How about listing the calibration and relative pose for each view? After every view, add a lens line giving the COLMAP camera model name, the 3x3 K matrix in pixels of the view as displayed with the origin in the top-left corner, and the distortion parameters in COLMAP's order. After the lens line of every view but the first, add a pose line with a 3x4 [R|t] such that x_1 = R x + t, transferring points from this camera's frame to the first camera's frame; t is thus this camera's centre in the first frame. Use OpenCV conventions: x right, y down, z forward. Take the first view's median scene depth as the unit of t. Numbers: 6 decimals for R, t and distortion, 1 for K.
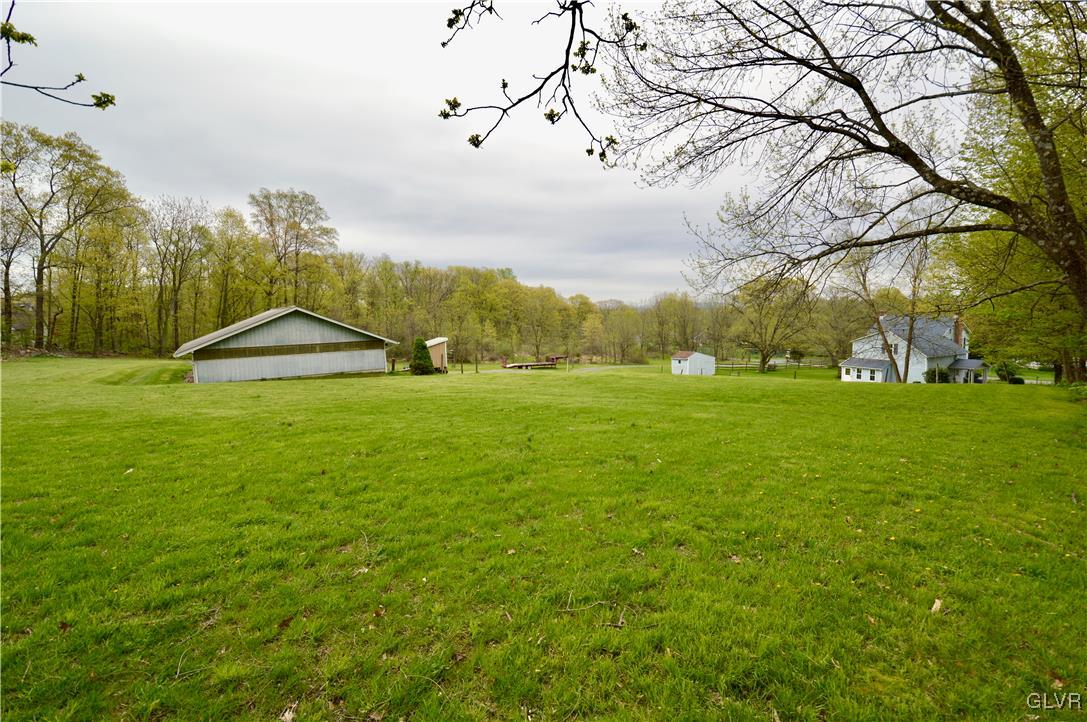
lens RADIAL K [[476.5, 0, 548.5], [0, 476.5, 358.4], [0, 0, 1]] dist [0.014761, -0.020019]
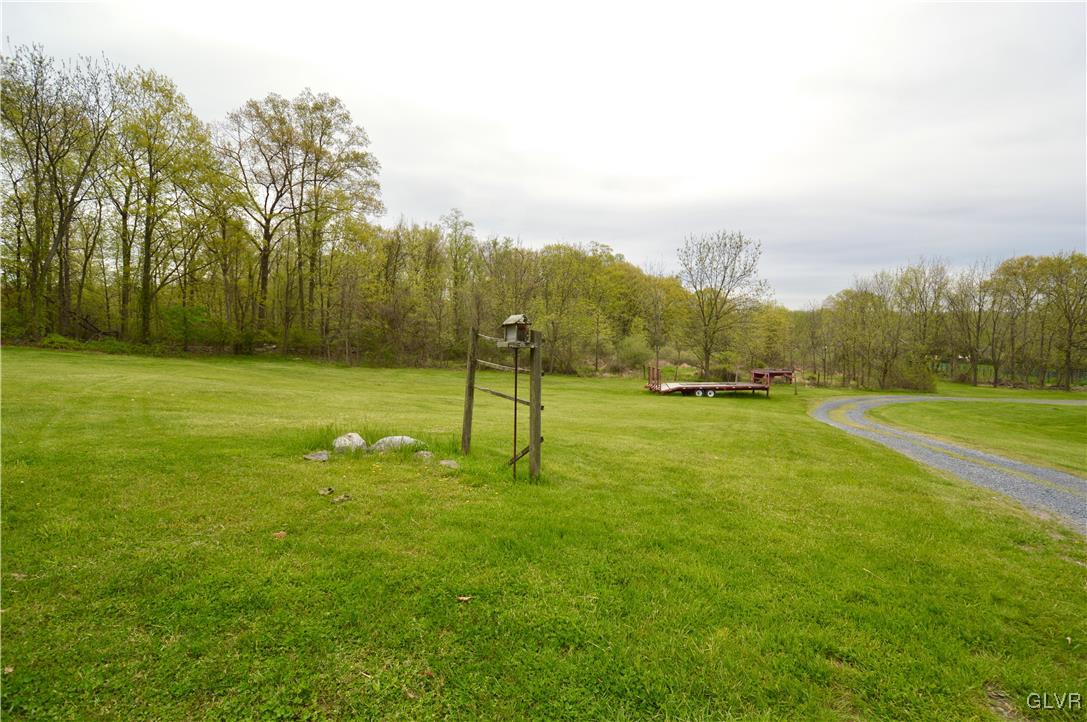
lens RADIAL K [[476.5, 0, 548.5], [0, 476.5, 358.4], [0, 0, 1]] dist [0.014761, -0.020019]
pose [[0.980419, 0.036421, -0.193528, -0.086522], [-0.039132, 0.999182, -0.010202, -0.002842], [0.192998, 0.017575, 0.981042, 0.436757]]
